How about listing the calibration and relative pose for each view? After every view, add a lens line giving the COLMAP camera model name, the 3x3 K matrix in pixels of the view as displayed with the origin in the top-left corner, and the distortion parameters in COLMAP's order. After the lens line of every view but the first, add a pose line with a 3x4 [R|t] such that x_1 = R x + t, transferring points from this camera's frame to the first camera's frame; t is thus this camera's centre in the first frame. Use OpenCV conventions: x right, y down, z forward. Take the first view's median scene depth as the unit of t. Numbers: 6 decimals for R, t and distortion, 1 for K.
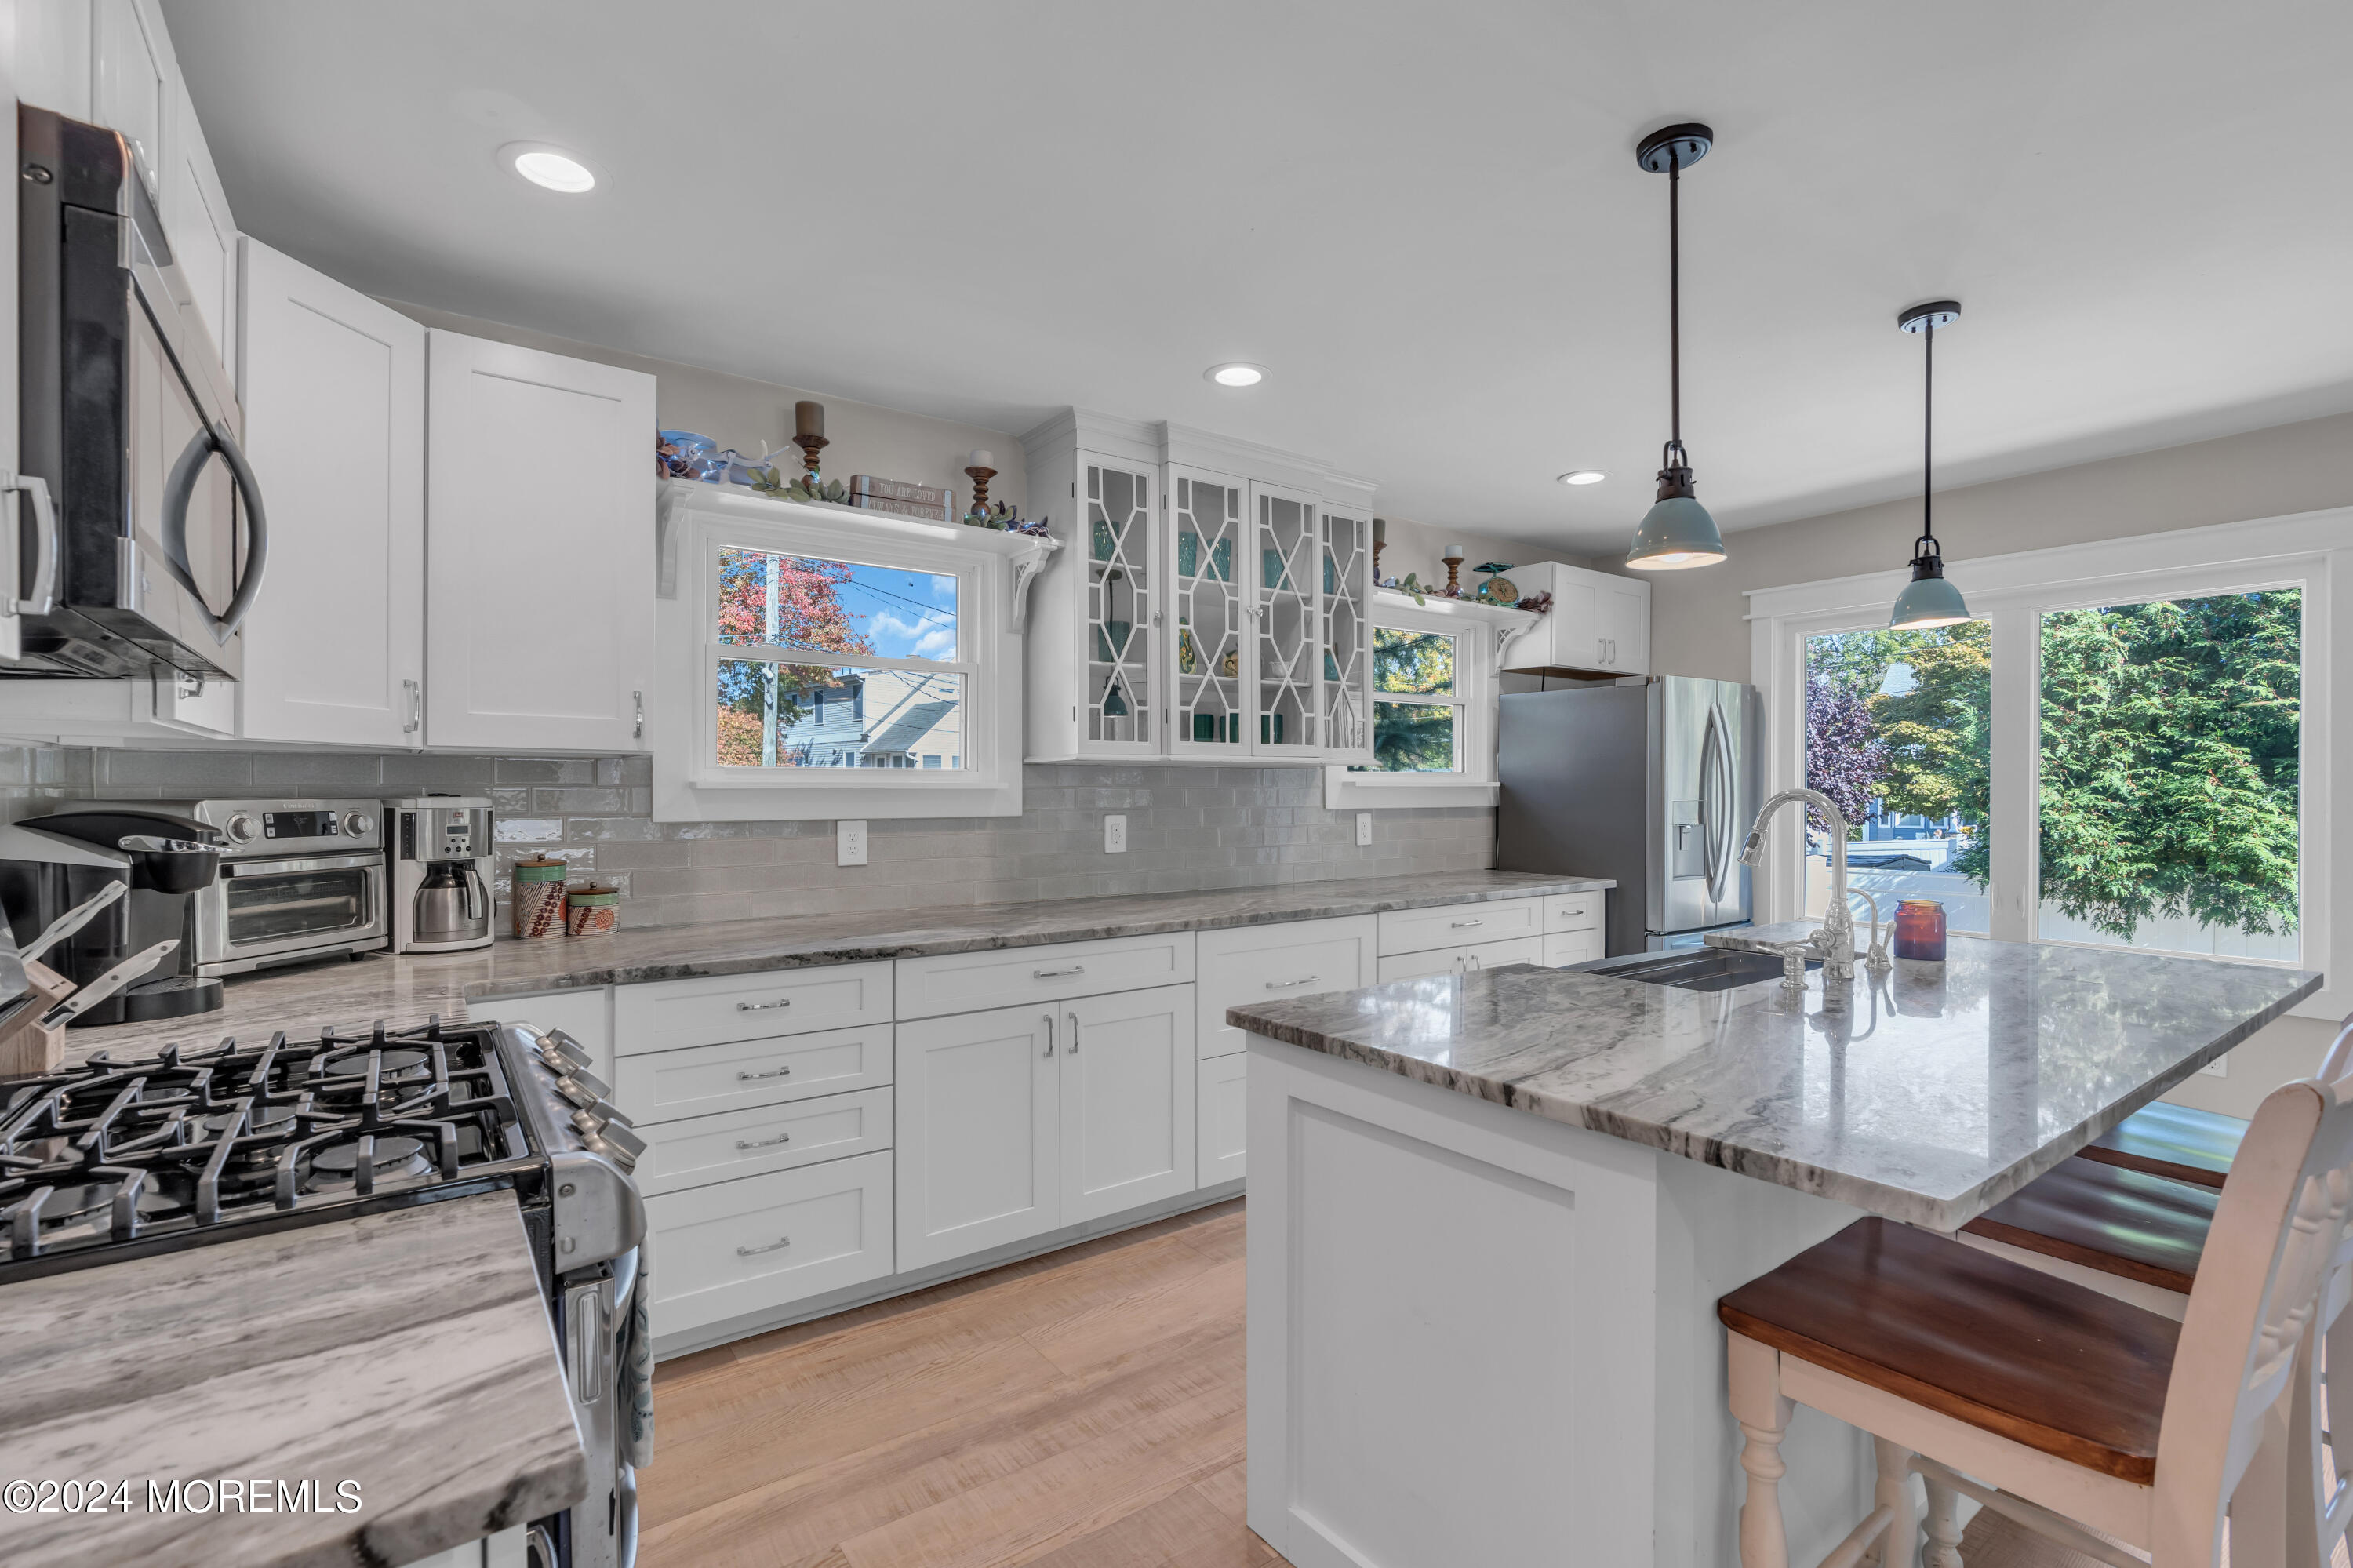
lens RADIAL K [[1067.2, 0, 1179.7], [0, 1067.2, 783.6], [0, 0, 1]] dist [-0.001315, 0.000702]
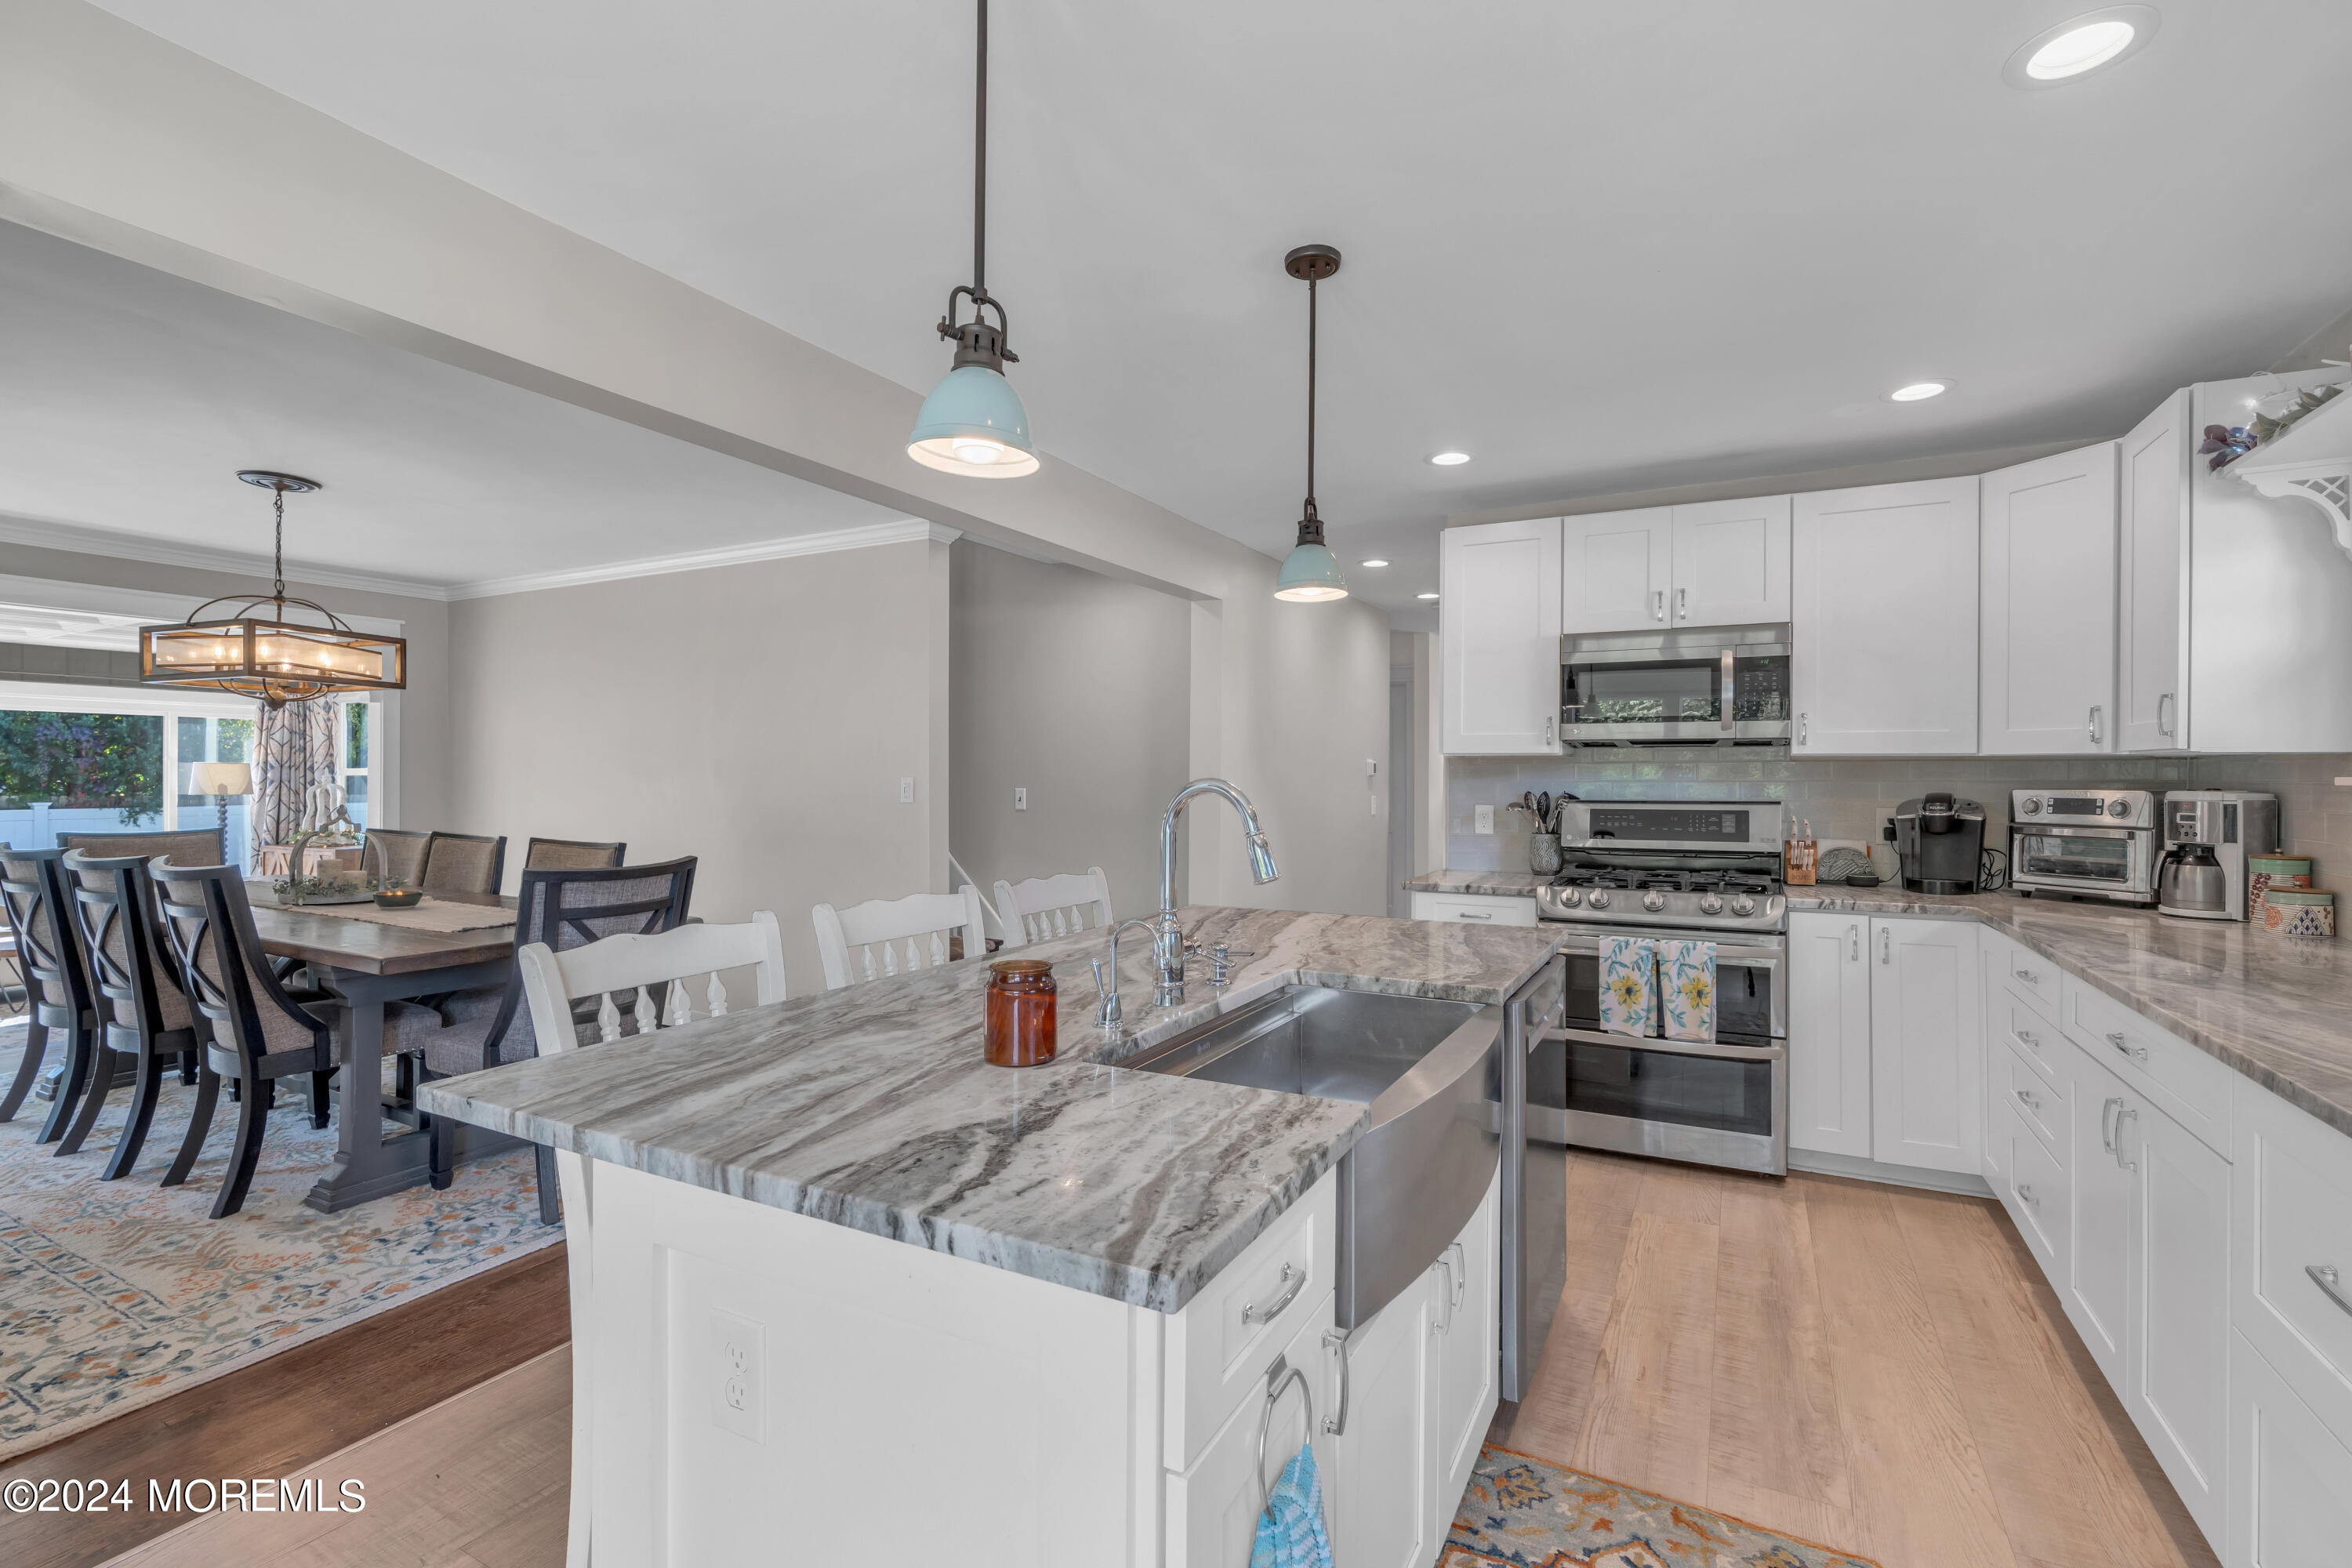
lens RADIAL K [[1056.3, 0, 1184.5], [0, 1056.3, 776.2], [0, 0, 1]] dist [-0.001958, -0.000632]
pose [[-0.898610, -0.005346, -0.438715, 0.629229], [-0.004149, 0.999985, -0.003687, 0.003604], [0.438728, -0.001493, -0.898619, 1.134735]]
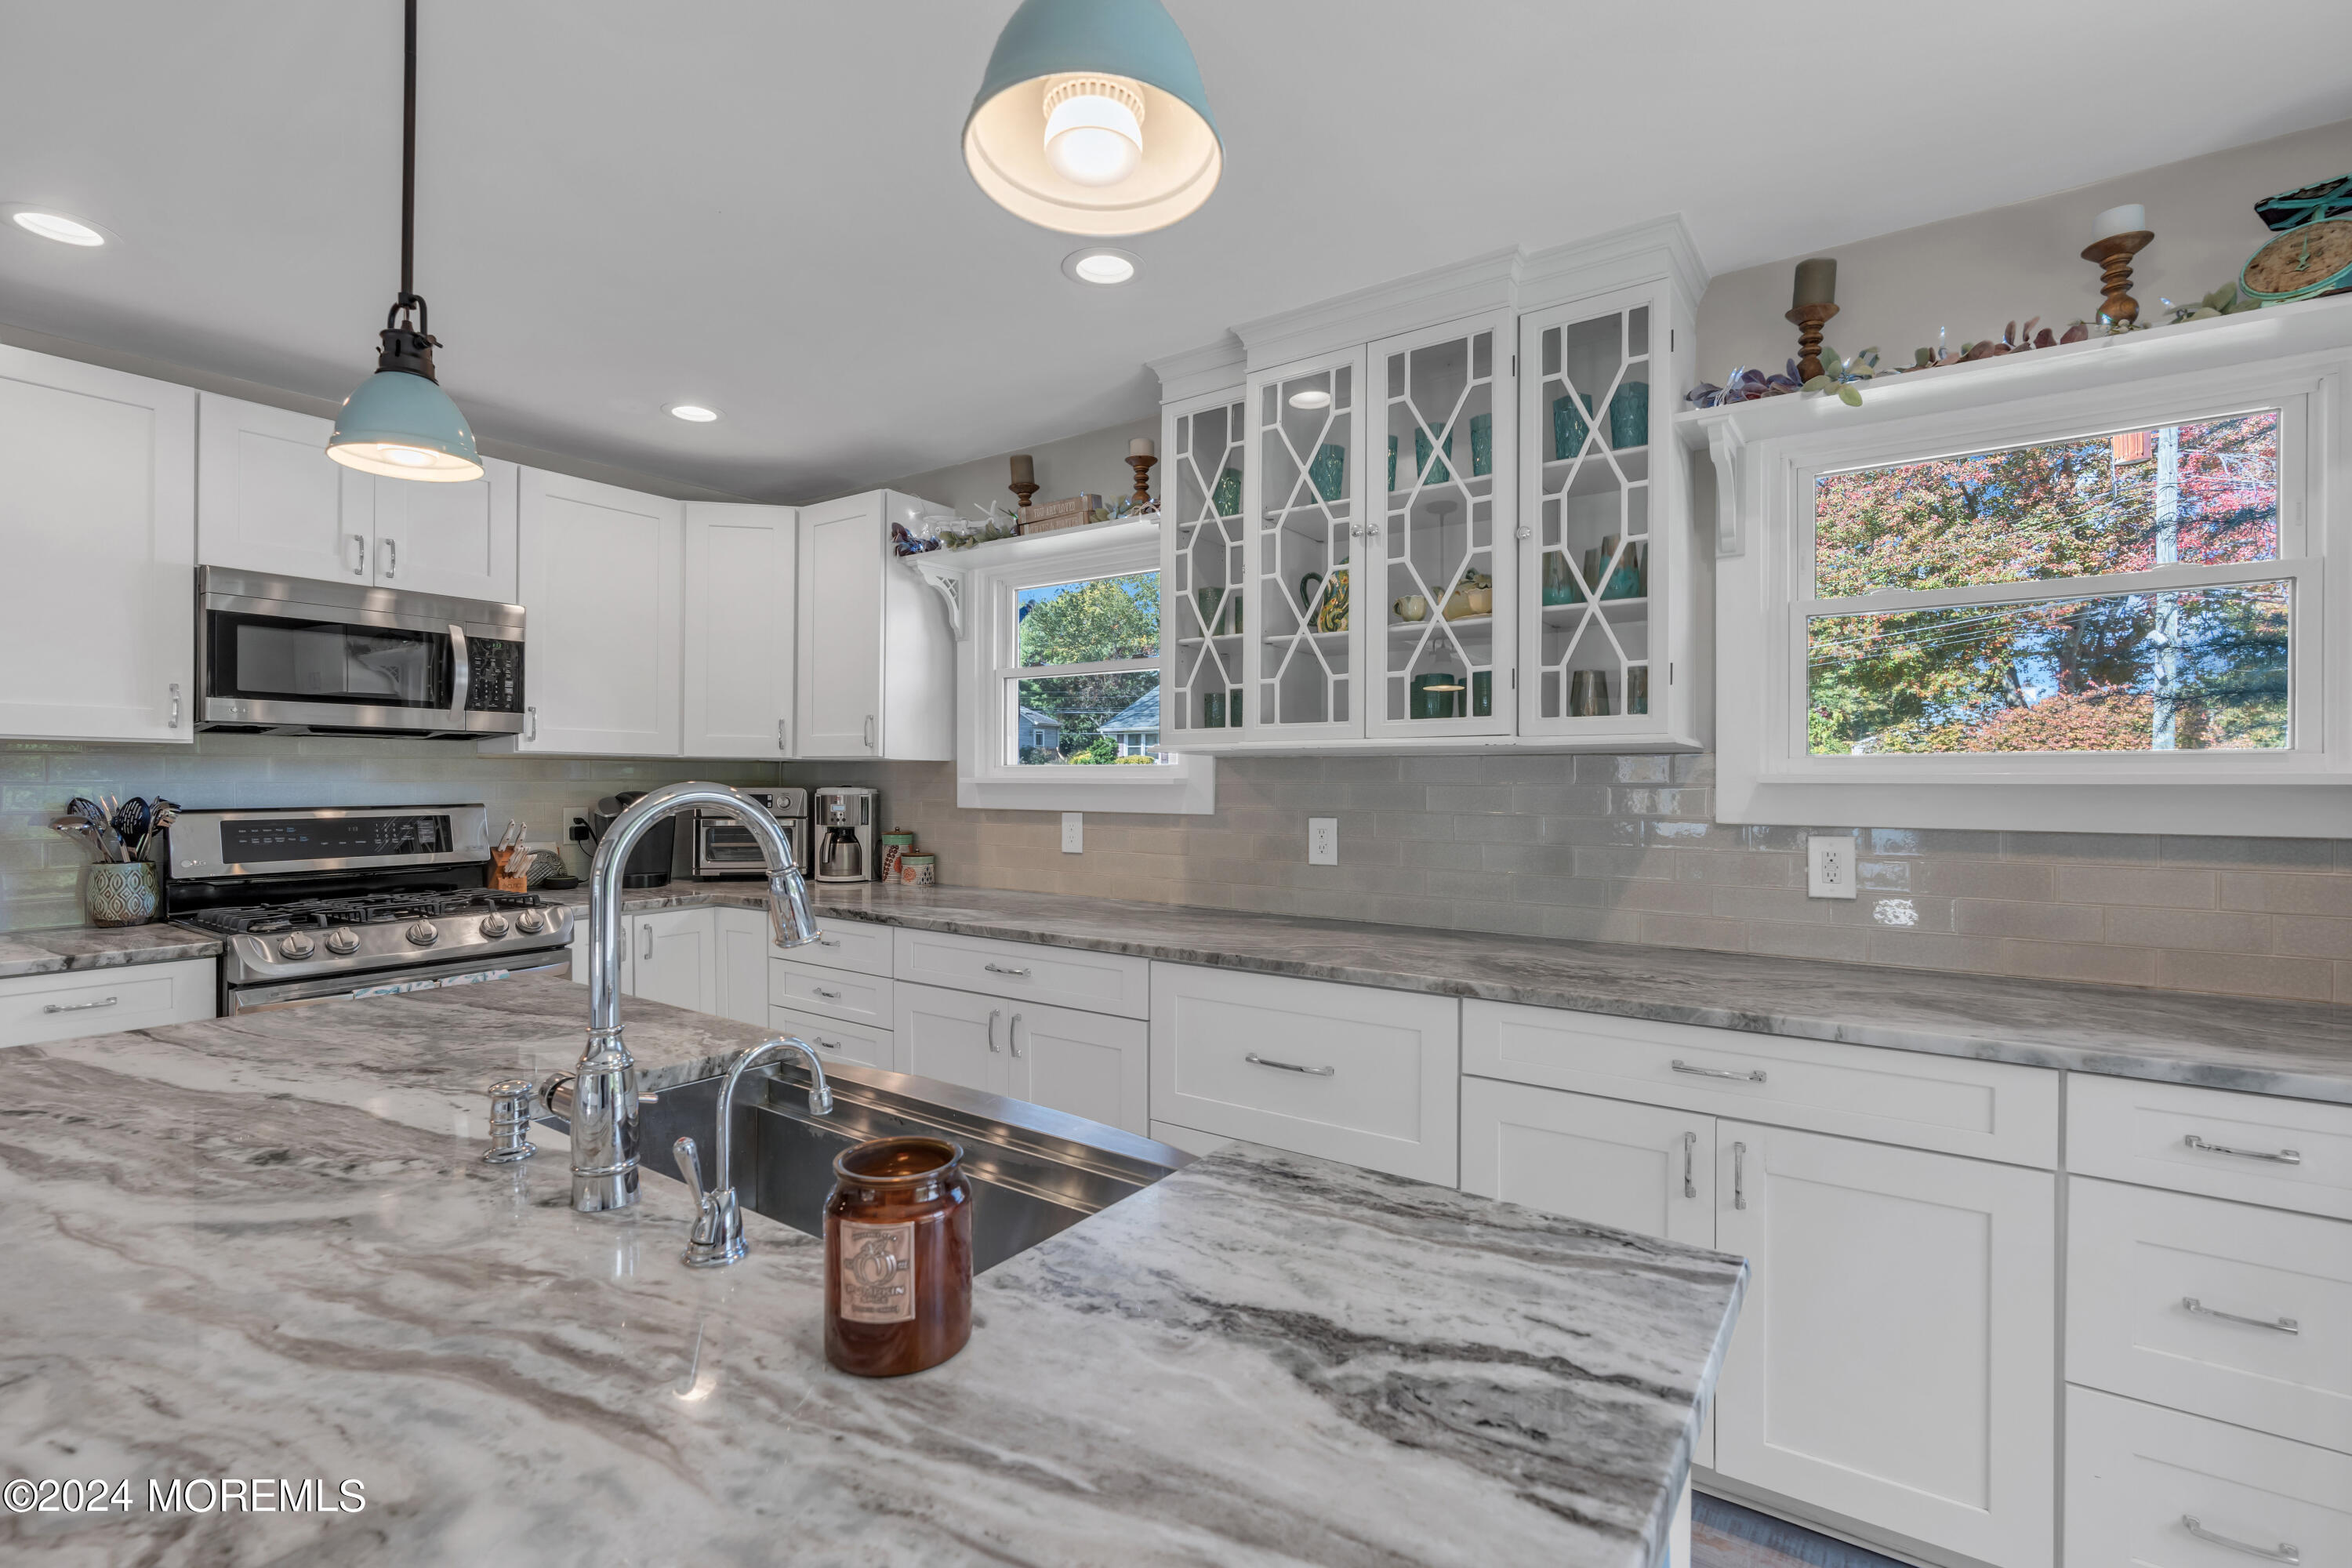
lens RADIAL K [[1059.2, 0, 1177.4], [0, 1059.2, 783.5], [0, 0, 1]] dist [-0.004777, 0.001215]
pose [[0.320697, 0.002172, -0.947179, 0.724024], [-0.000738, 0.999998, 0.002043, 0.002322], [0.947182, 0.000044, 0.320698, 0.700036]]
